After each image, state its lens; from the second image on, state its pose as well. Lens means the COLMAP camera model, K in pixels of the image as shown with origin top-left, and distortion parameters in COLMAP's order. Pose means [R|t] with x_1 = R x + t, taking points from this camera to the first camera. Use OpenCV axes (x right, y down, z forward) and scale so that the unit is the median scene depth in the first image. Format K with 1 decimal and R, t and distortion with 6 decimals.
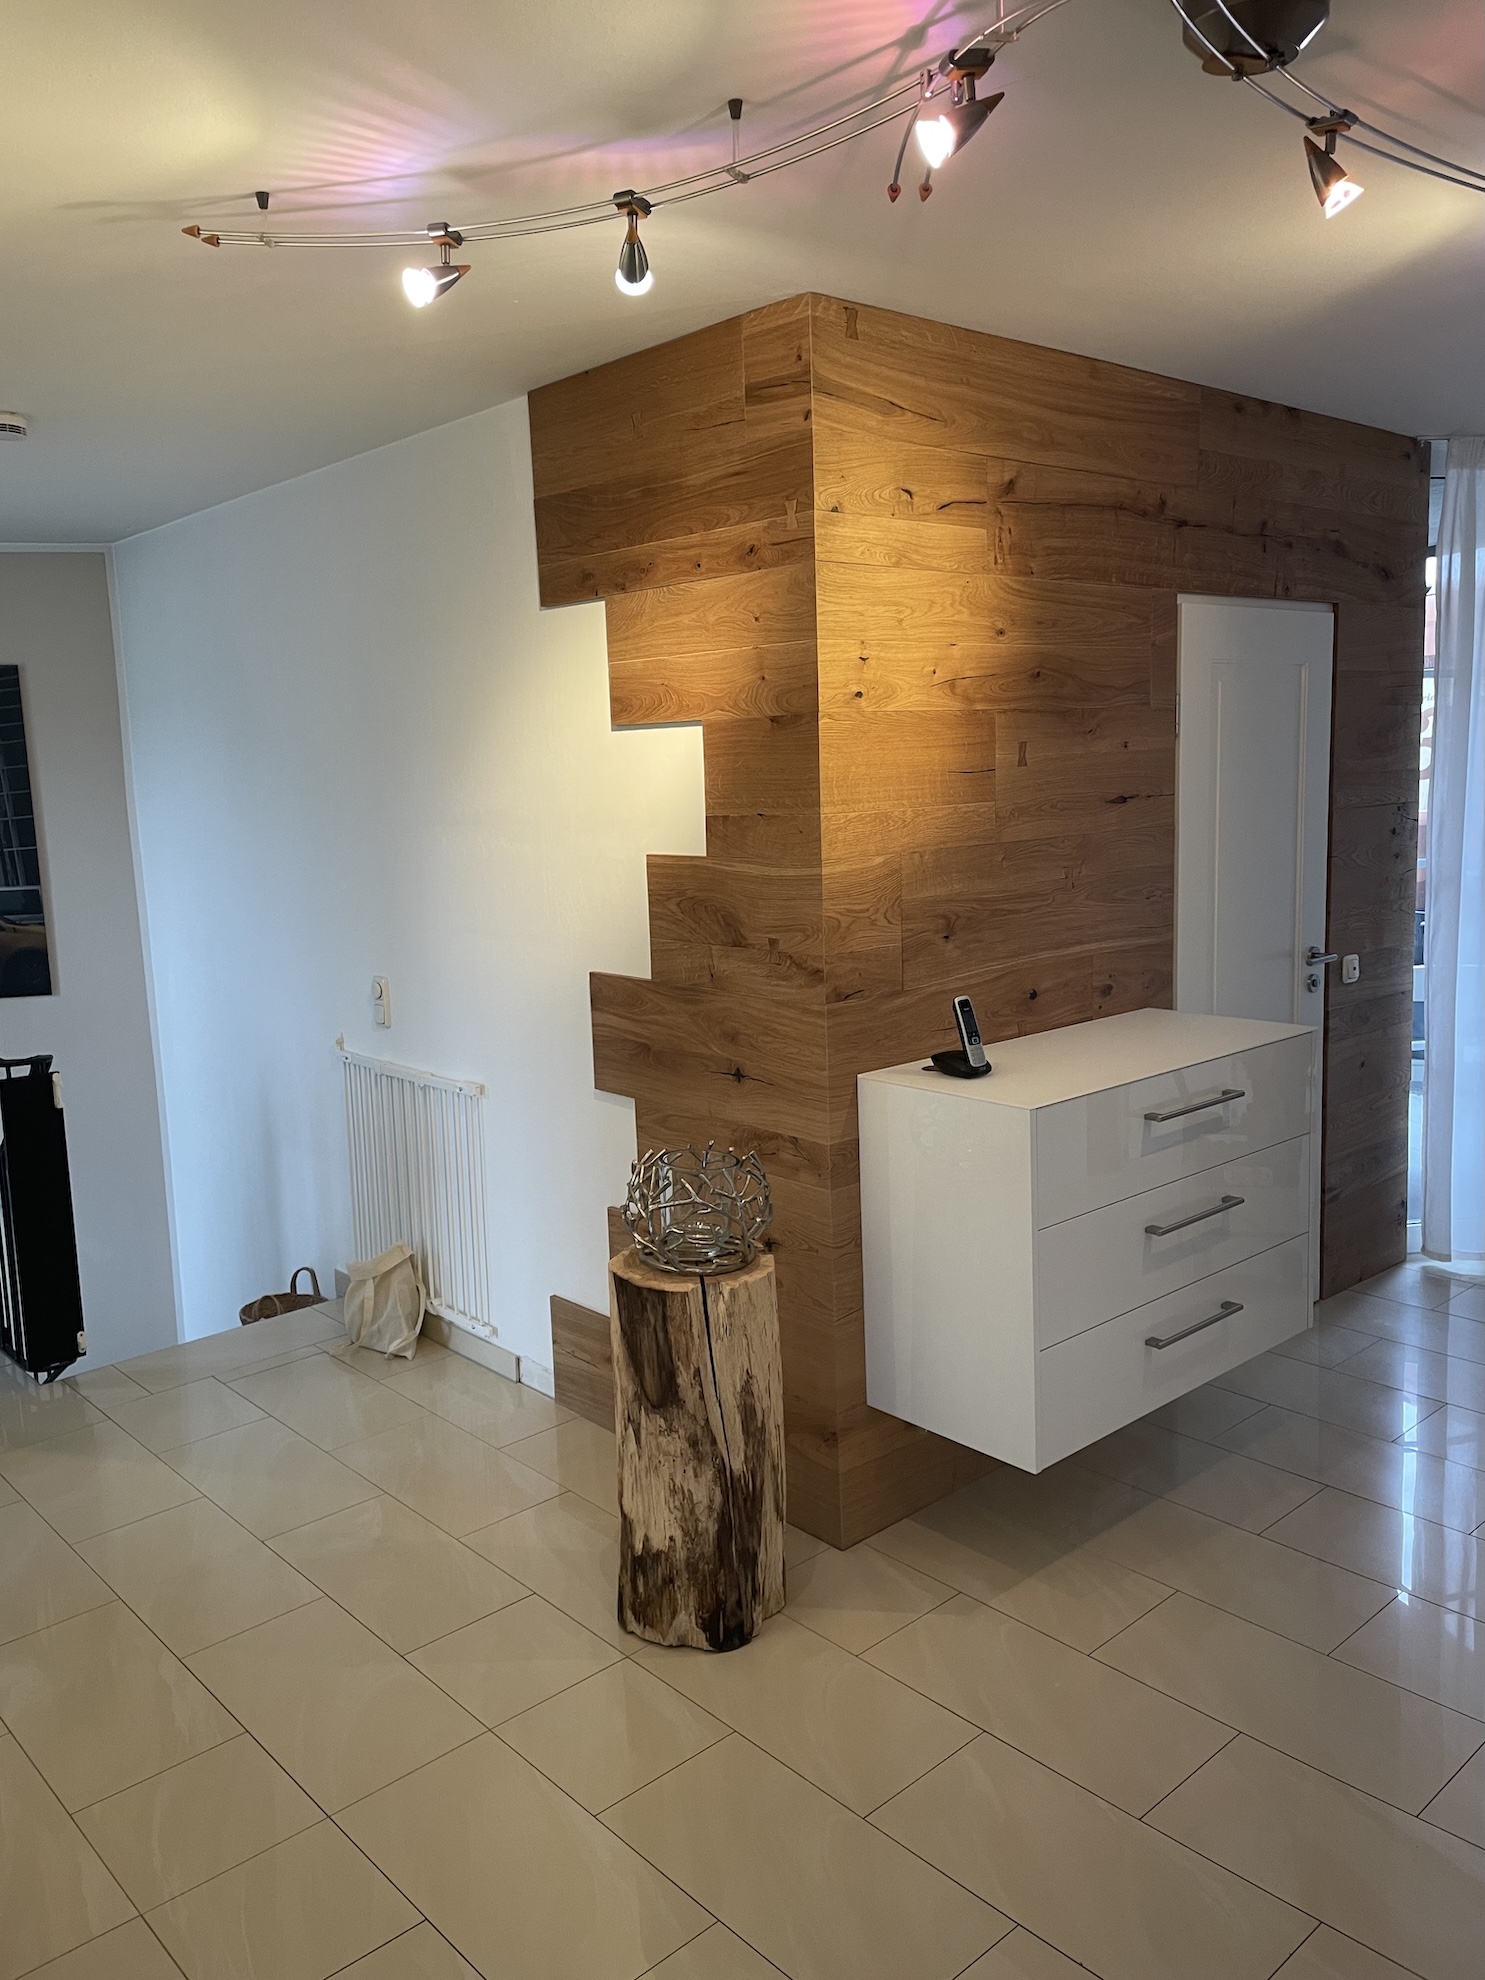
lens RADIAL K [[1493.1, 0, 741.3], [0, 1493.1, 977.5], [0, 0, 1]] dist [0.098179, -0.119140]
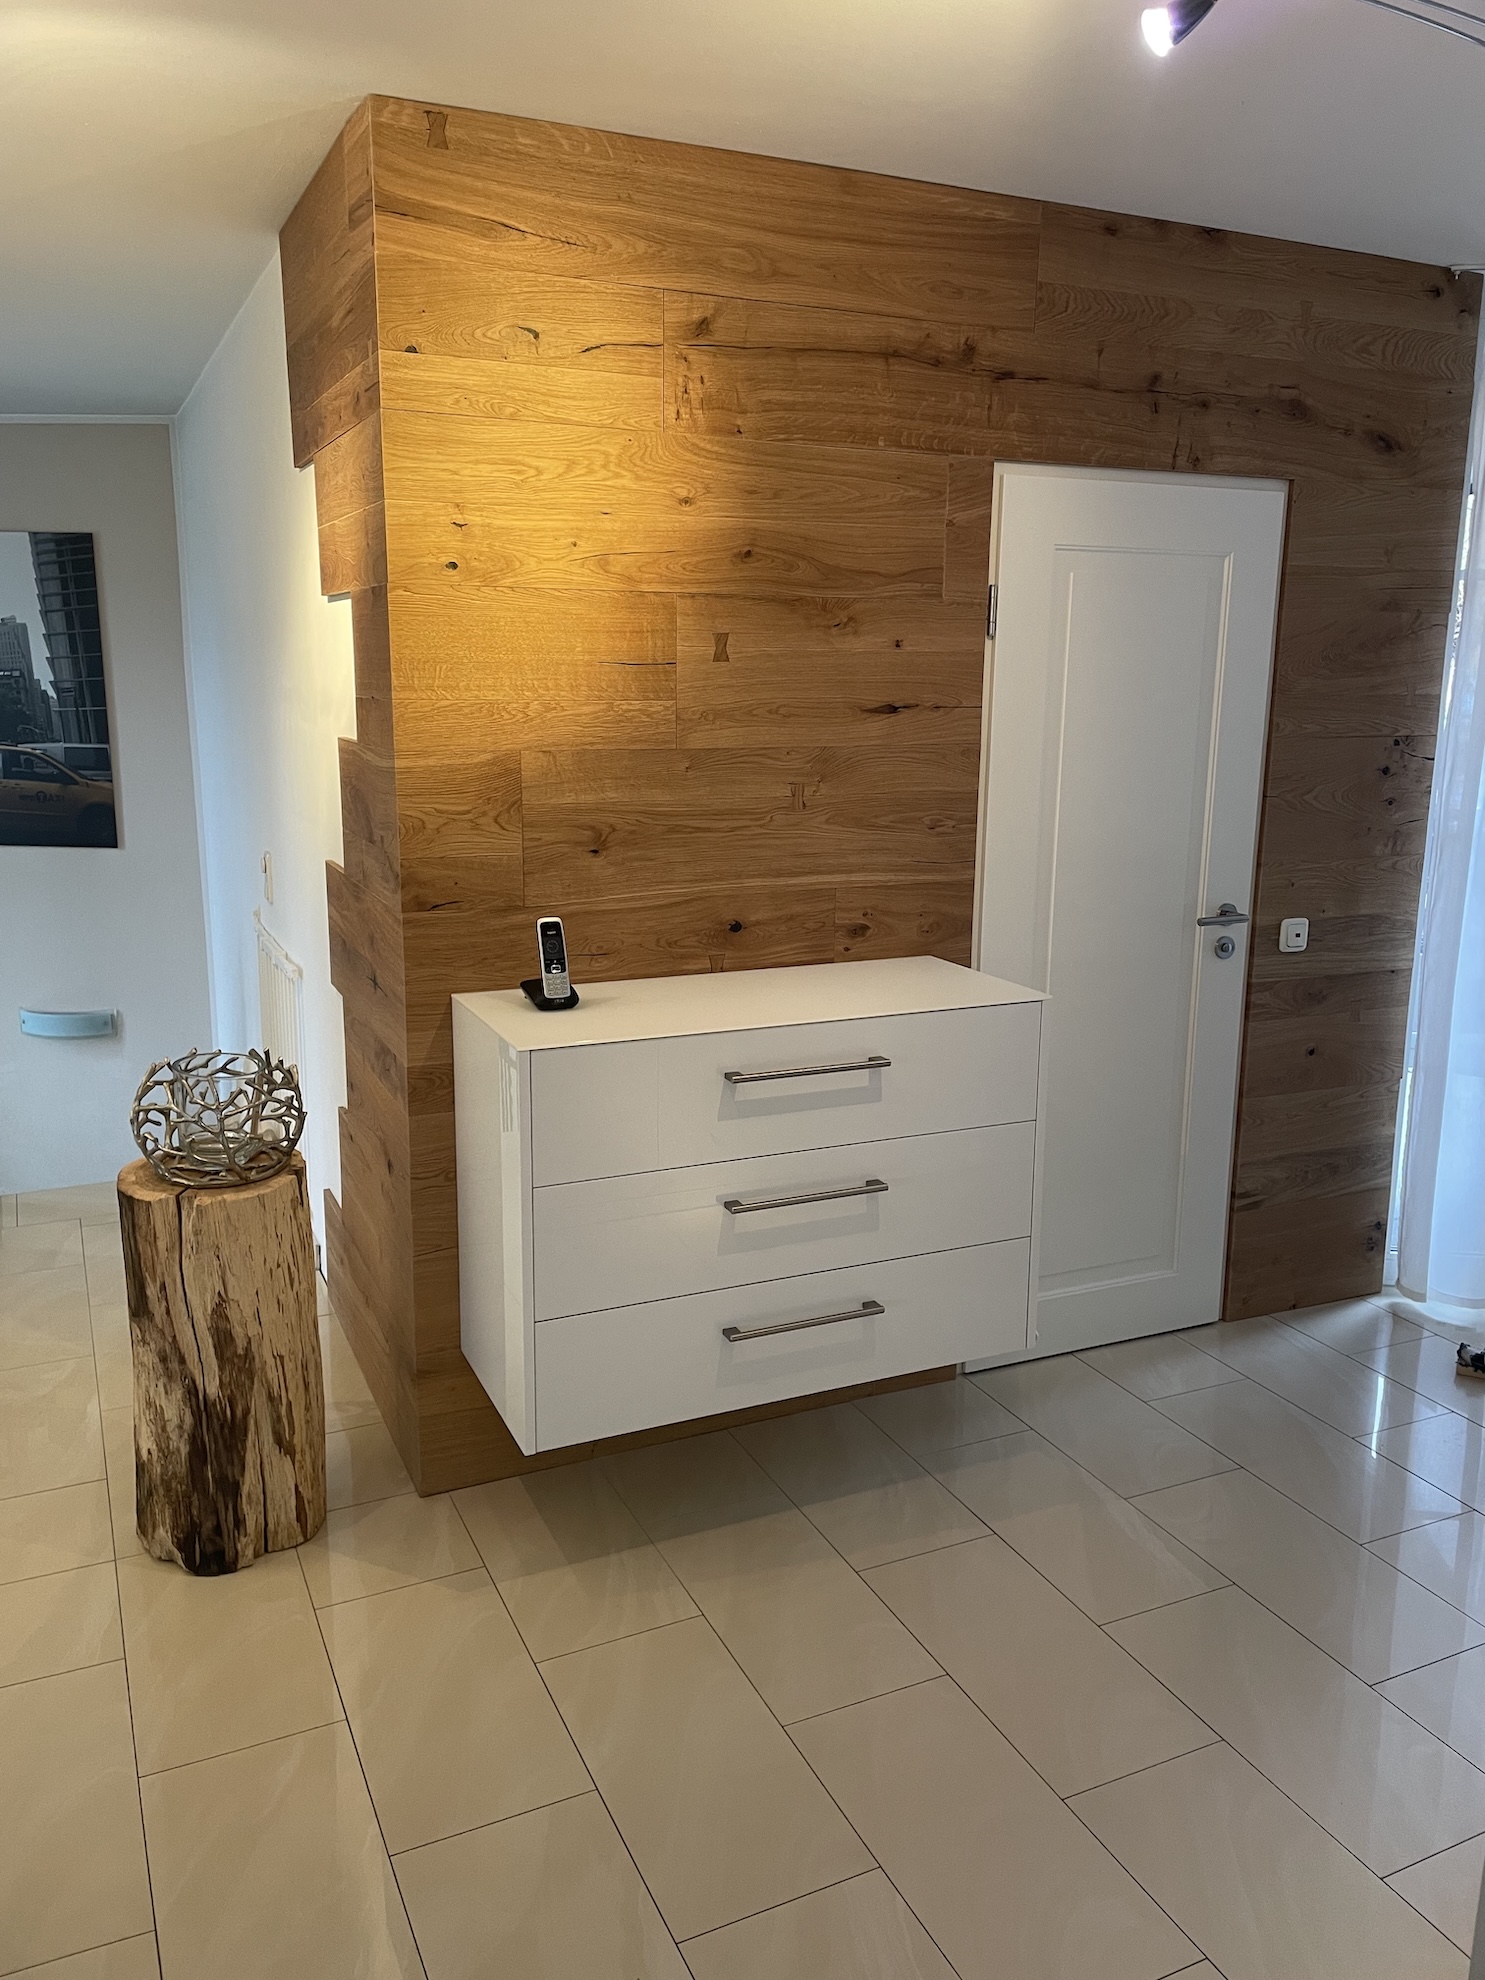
lens RADIAL K [[1493.1, 0, 735.5], [0, 1493.1, 973.3], [0, 0, 1]] dist [0.098179, -0.119140]
pose [[0.954719, 0.101014, -0.279834, 0.480333], [-0.083820, 0.993820, 0.072774, -0.027026], [0.285456, -0.046023, 0.957286, 0.174741]]
